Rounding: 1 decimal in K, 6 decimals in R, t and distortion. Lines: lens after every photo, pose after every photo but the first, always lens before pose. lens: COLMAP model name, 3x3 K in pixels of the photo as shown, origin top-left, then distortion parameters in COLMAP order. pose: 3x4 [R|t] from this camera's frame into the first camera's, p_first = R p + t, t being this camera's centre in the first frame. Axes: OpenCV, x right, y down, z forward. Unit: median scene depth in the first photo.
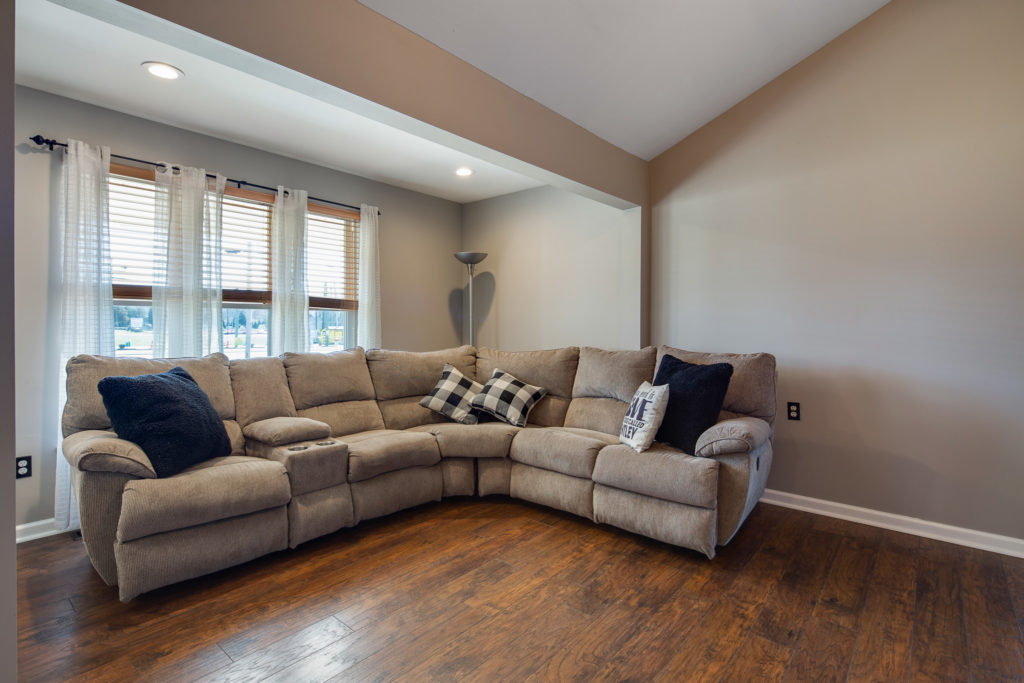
lens RADIAL K [[494.7, 0, 509.7], [0, 494.7, 327.2], [0, 0, 1]] dist [-0.002534, -0.000229]
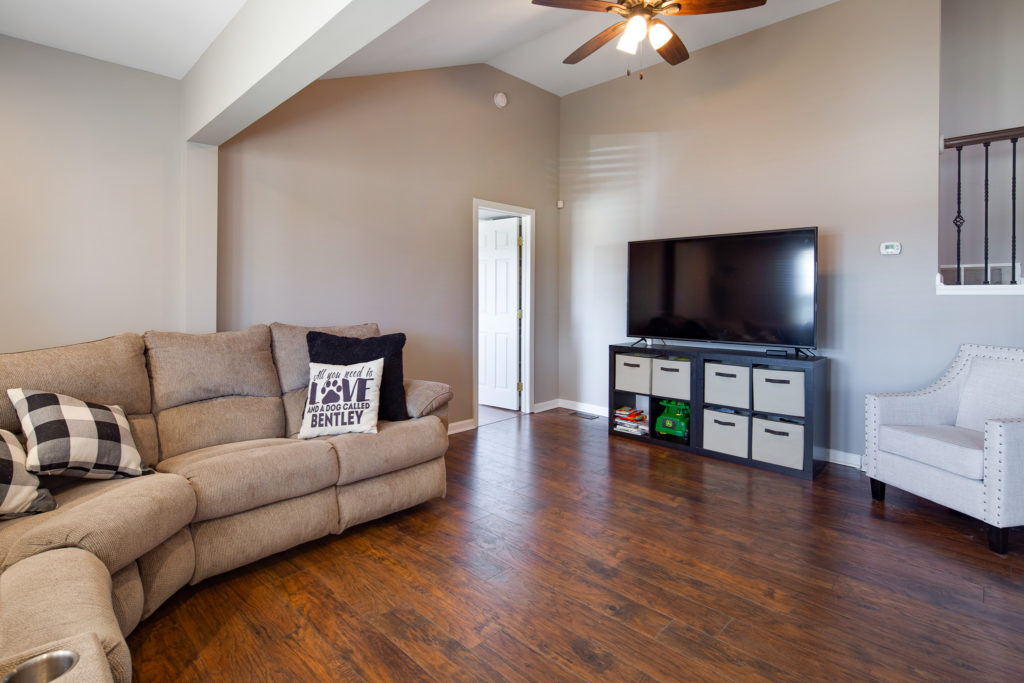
lens RADIAL K [[499.9, 0, 509.8], [0, 499.9, 295.1], [0, 0, 1]] dist [-0.002303, -0.000944]
pose [[0.061463, 0.003703, 0.998102, -0.694239], [0.000965, 0.999992, -0.003770, -0.009713], [-0.998109, 0.001195, 0.061459, 0.687804]]
